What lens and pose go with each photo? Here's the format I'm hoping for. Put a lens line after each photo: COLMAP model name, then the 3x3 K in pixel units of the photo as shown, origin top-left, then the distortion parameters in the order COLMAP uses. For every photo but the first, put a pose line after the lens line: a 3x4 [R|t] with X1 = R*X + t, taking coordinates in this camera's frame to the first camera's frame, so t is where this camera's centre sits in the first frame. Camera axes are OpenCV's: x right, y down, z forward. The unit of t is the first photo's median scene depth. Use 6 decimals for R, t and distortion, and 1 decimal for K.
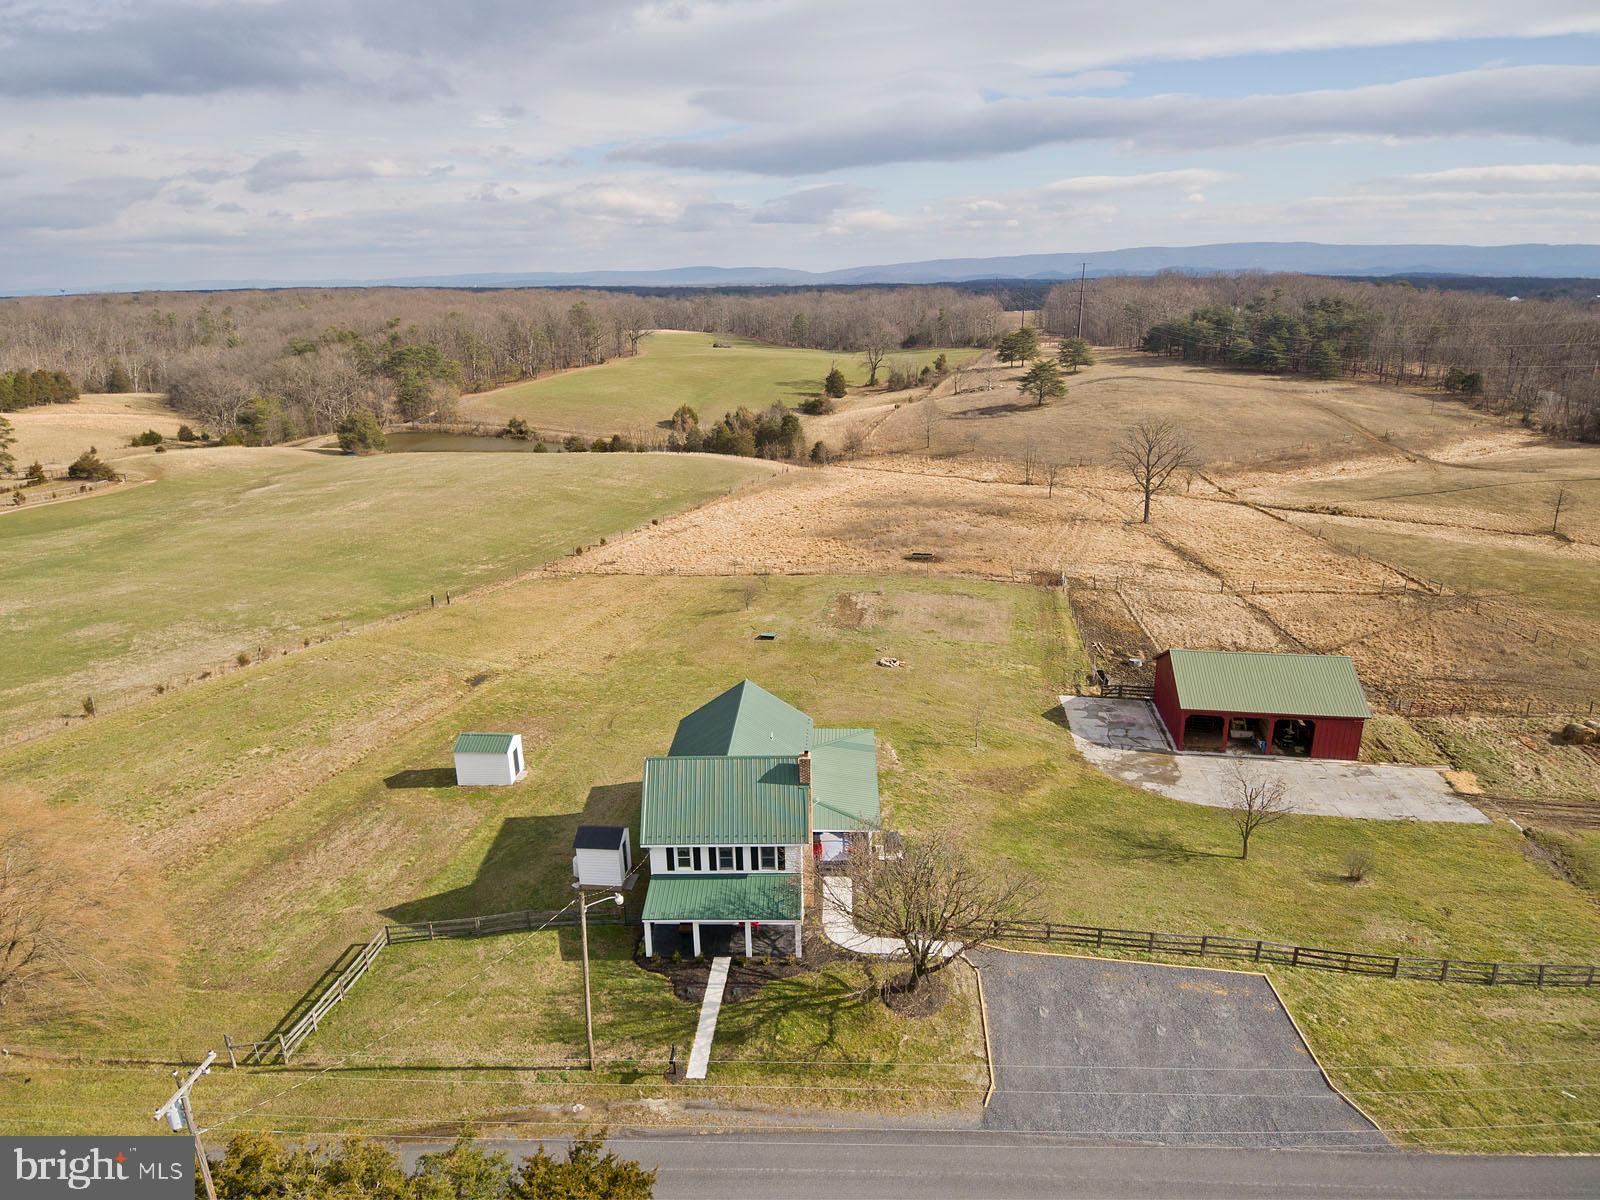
lens RADIAL K [[954.8, 0, 794.9], [0, 954.8, 606.5], [0, 0, 1]] dist [0.096461, -0.129713]
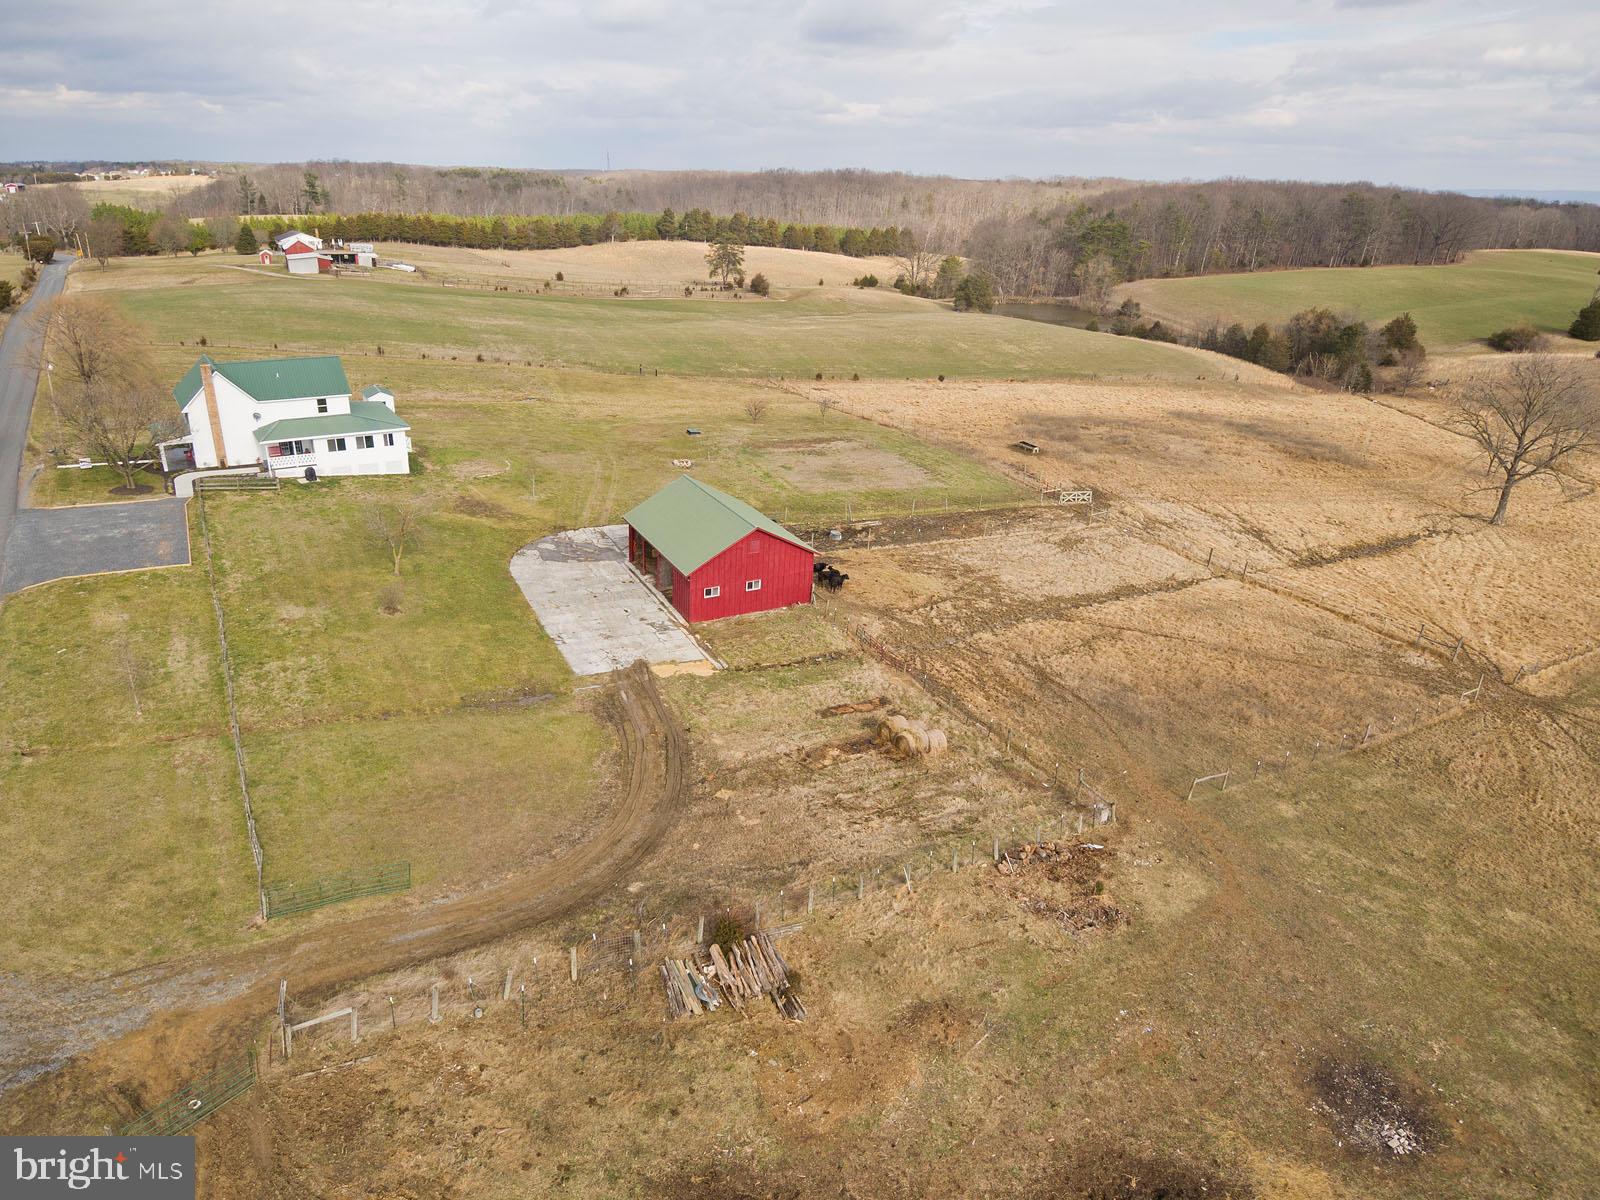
lens RADIAL K [[947.9, 0, 755.9], [0, 947.9, 599.5], [0, 0, 1]] dist [0.095064, -0.117097]
pose [[0.556998, 0.359222, -0.748808, 1.053152], [-0.296065, 0.928268, 0.225086, -0.068914], [0.775950, 0.096323, 0.623396, 0.403829]]
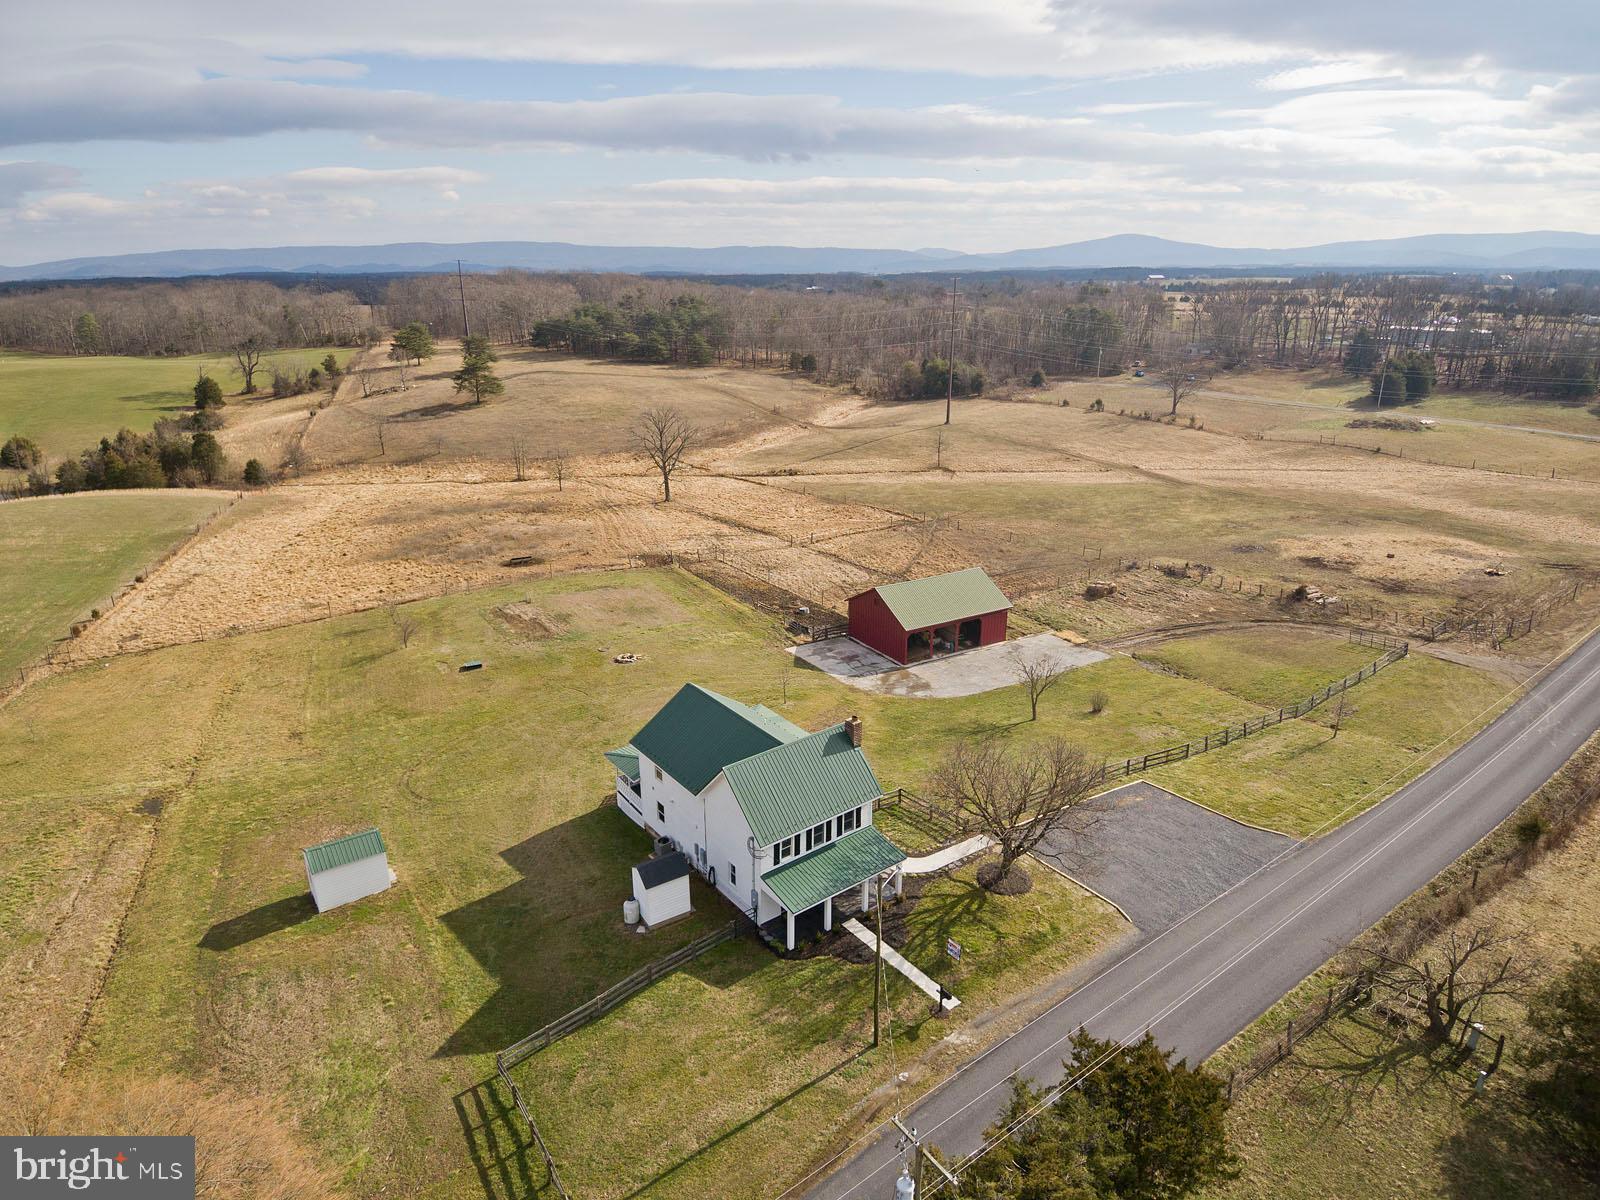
lens RADIAL K [[954.1, 0, 781.5], [0, 954.1, 603.7], [0, 0, 1]] dist [0.095922, -0.126059]
pose [[0.784023, -0.195304, 0.589207, -0.364711], [0.194455, 0.978711, 0.065663, -0.033007], [-0.589488, 0.063093, 0.805310, 0.088646]]
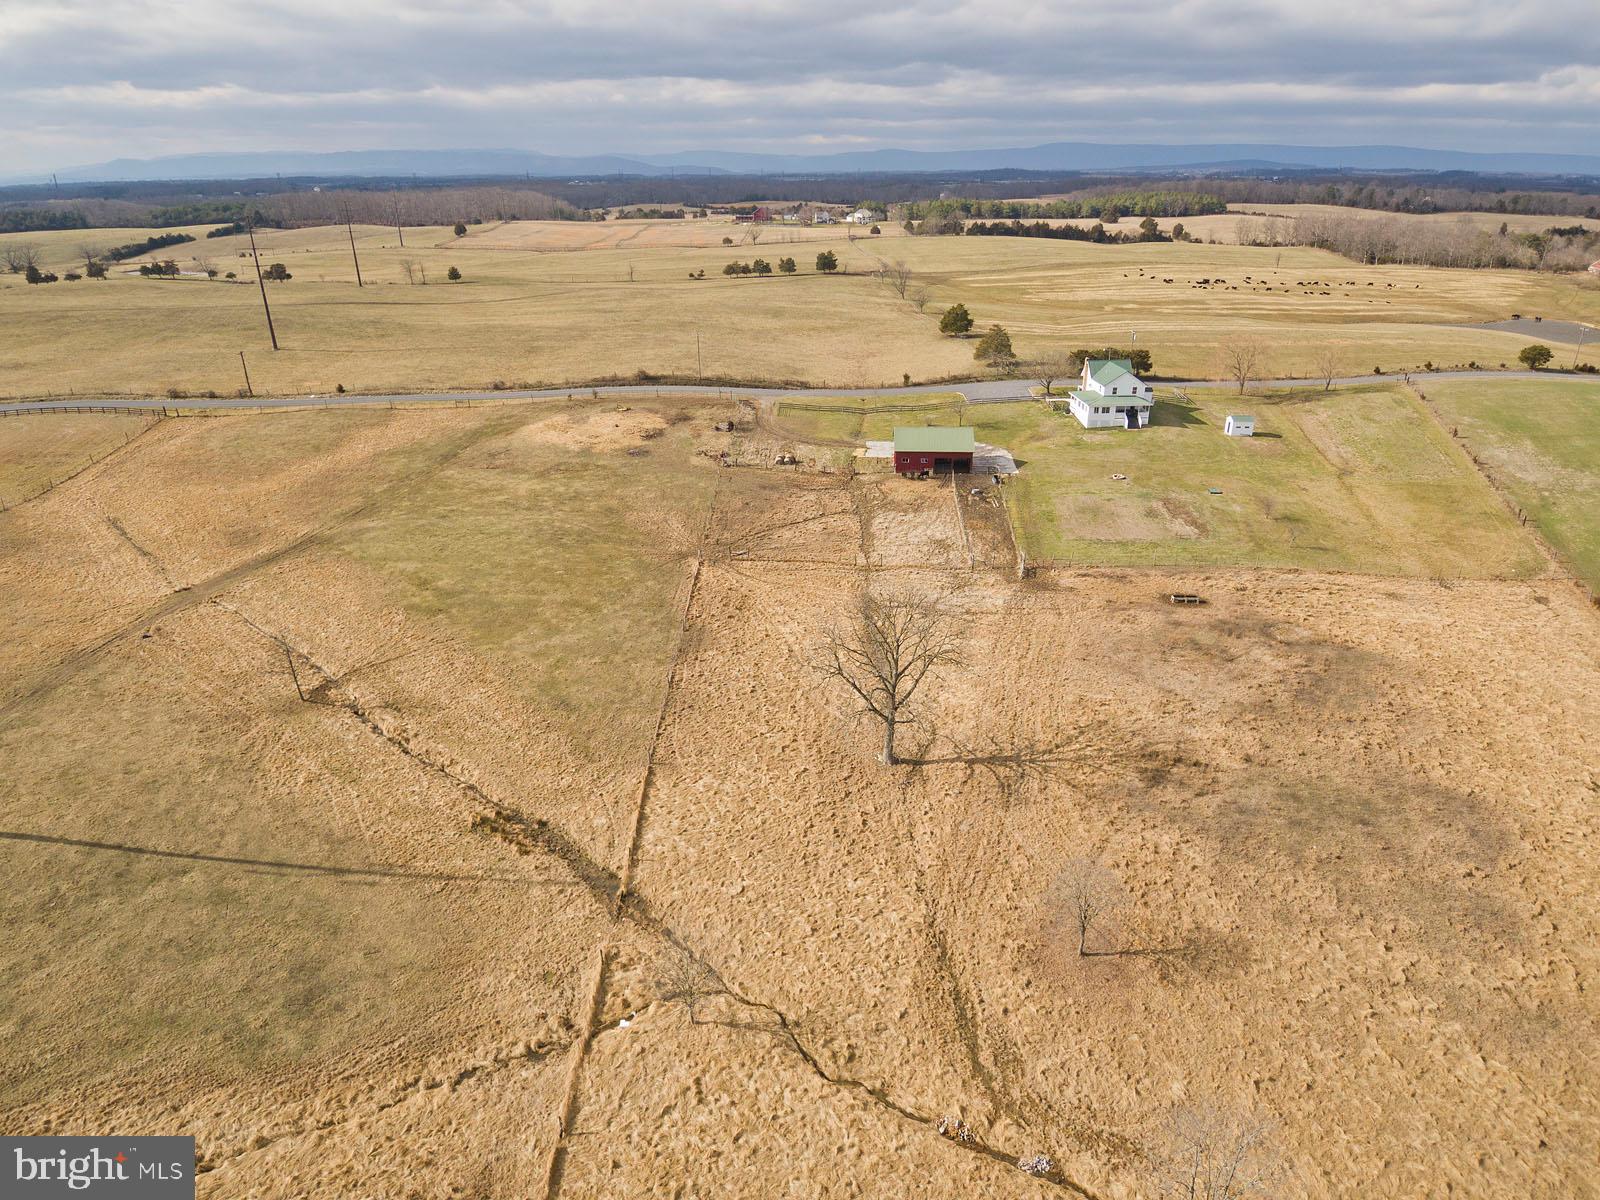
lens RADIAL K [[941.3, 0, 807.3], [0, 941.3, 604.3], [0, 0, 1]] dist [0.099967, -0.117140]
pose [[-0.996363, 0.048016, -0.070397, 0.799489], [-0.012665, 0.733504, 0.679567, -0.940062], [0.084266, 0.677986, -0.730228, 2.398196]]
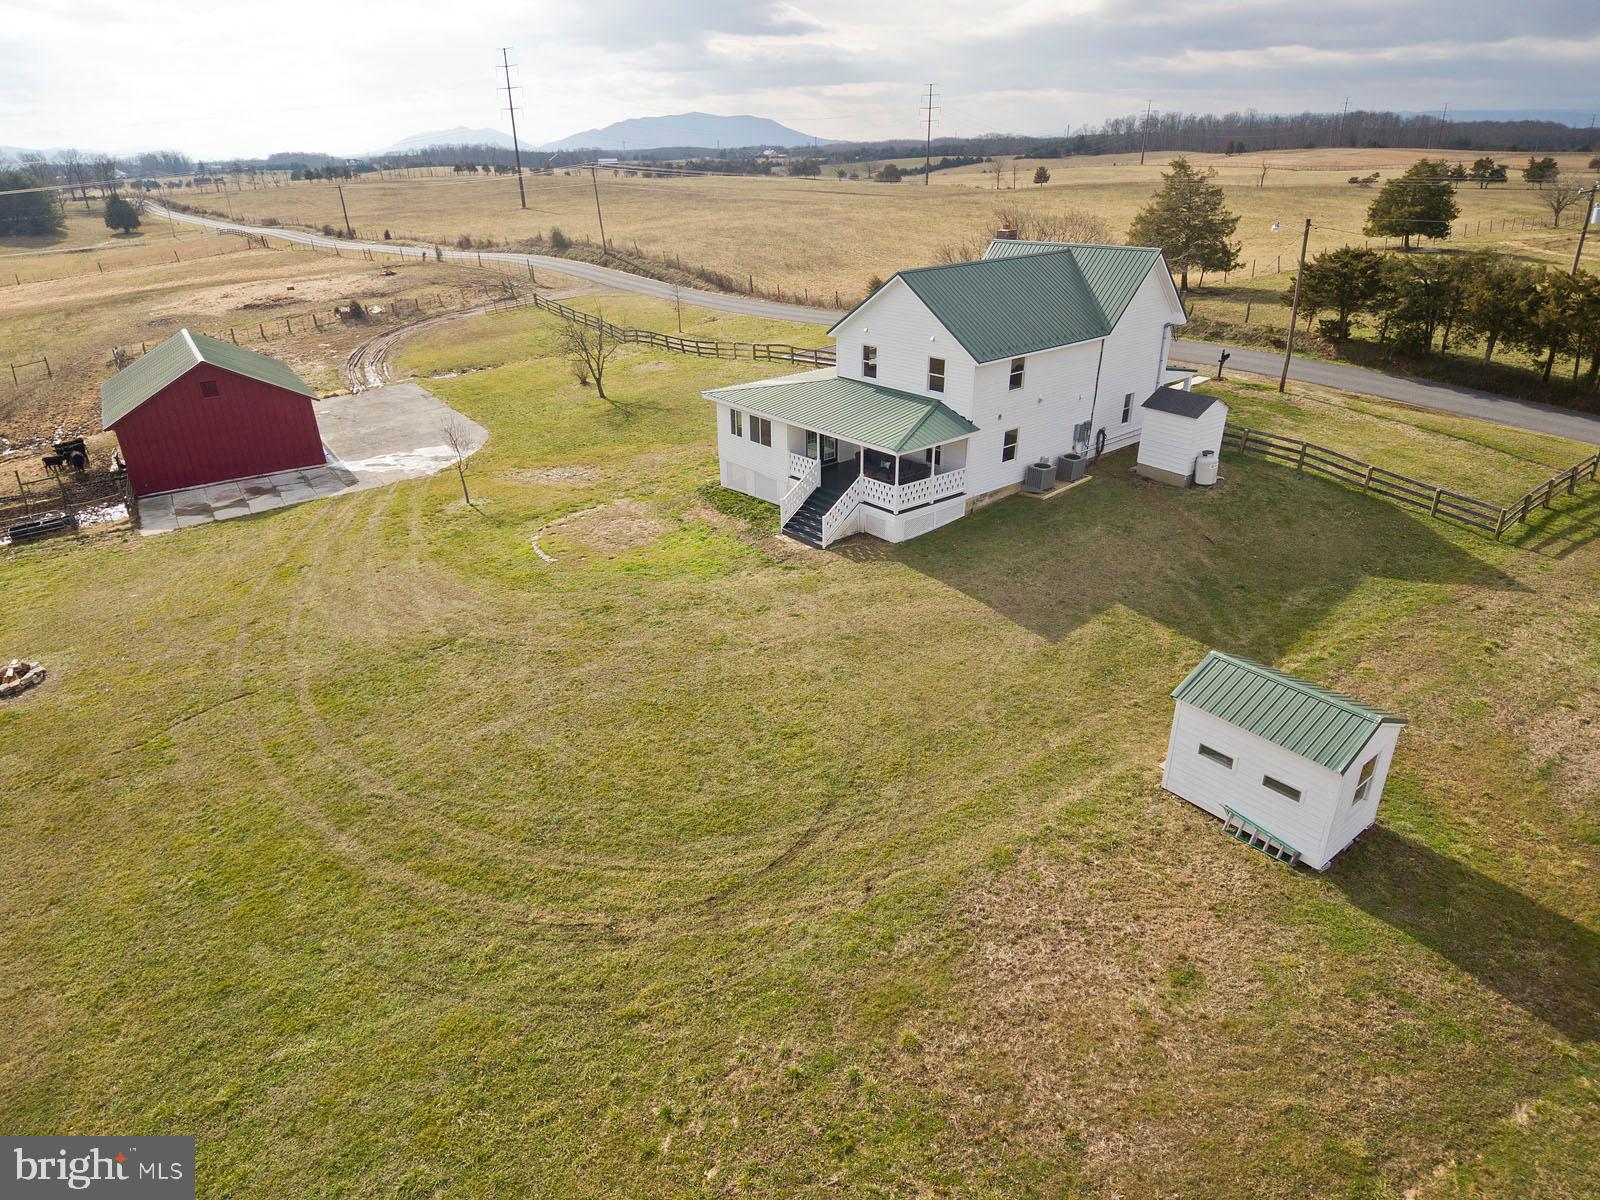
lens RADIAL K [[961.7, 0, 790.1], [0, 961.7, 606.3], [0, 0, 1]] dist [0.056961, -0.075570]
pose [[-0.663849, -0.292662, 0.688225, -0.326826], [0.267885, 0.766134, 0.584189, -0.091004], [-0.698242, 0.572178, -0.430197, 0.957037]]
